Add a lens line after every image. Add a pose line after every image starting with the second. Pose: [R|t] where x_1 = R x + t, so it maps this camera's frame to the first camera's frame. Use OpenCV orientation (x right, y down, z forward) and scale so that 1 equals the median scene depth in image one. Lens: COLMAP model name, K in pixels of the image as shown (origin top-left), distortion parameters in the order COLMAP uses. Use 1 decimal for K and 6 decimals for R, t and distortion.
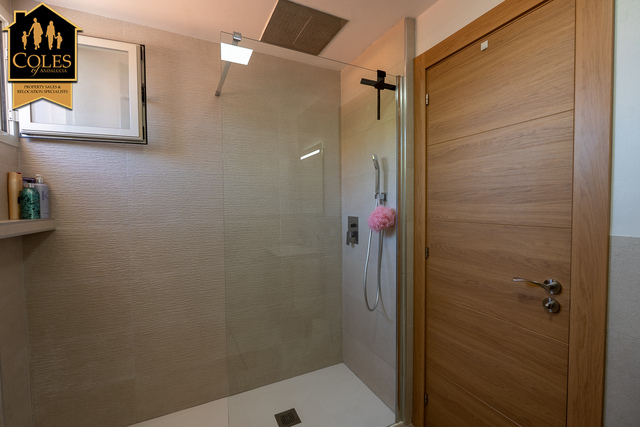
lens RADIAL K [[271.0, 0, 320.0], [0, 271.0, 213.5], [0, 0, 1]] dist [-0.007993, 0.000618]
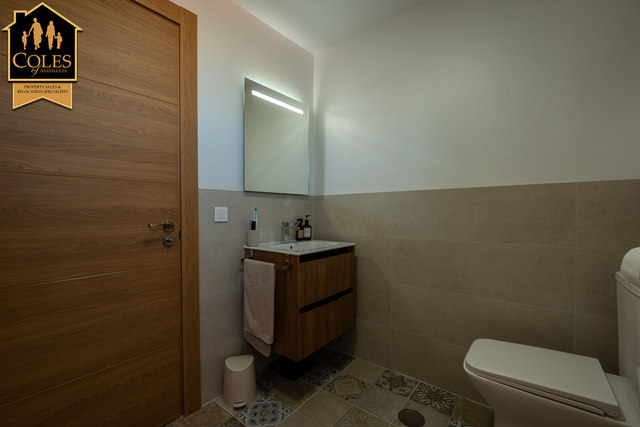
lens RADIAL K [[271.0, 0, 320.0], [0, 271.0, 213.5], [0, 0, 1]] dist [-0.007993, 0.000618]
pose [[-0.431433, 0.001834, 0.902143, -0.640658], [0.036583, 0.999211, 0.015463, 0.188640], [-0.901403, 0.039674, -0.431159, 0.798214]]
